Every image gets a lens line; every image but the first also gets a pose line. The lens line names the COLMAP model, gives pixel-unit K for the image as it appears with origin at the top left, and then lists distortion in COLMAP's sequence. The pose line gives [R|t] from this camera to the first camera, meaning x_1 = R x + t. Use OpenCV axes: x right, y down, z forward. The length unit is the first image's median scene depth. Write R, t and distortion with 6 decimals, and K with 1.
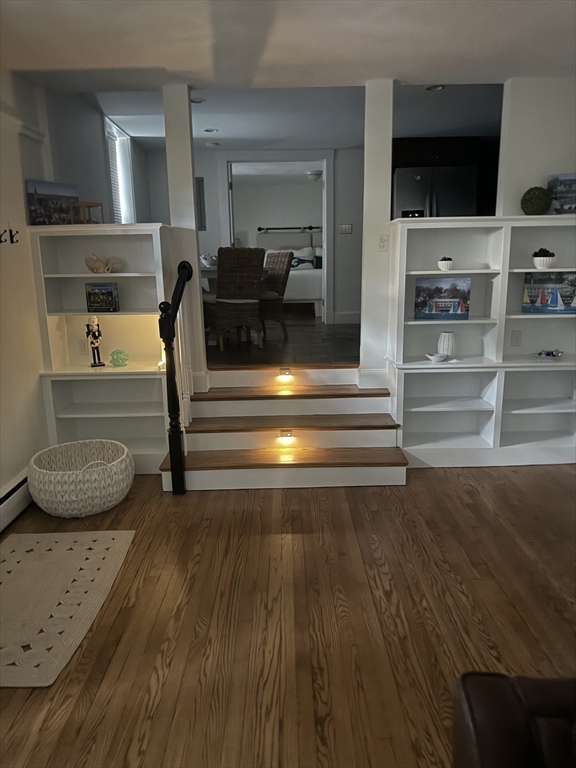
lens RADIAL K [[535.0, 0, 288.0], [0, 535.0, 384.0], [0, 0, 1]] dist [0.085073, -0.116102]
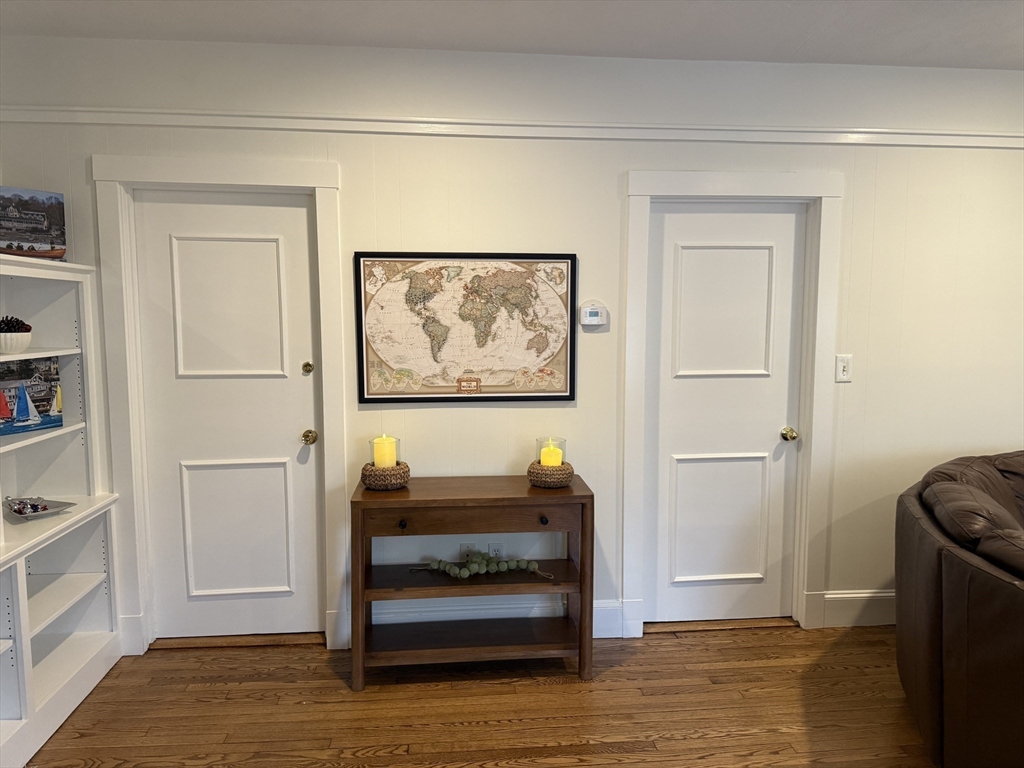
lens RADIAL K [[713.3, 0, 512.0], [0, 713.3, 384.0], [0, 0, 1]] dist [0.085073, -0.116102]
pose [[-0.098511, -0.081431, 0.991799, -0.281937], [0.215844, 0.971172, 0.101176, -0.147086], [-0.971446, 0.224041, -0.078095, 0.575993]]
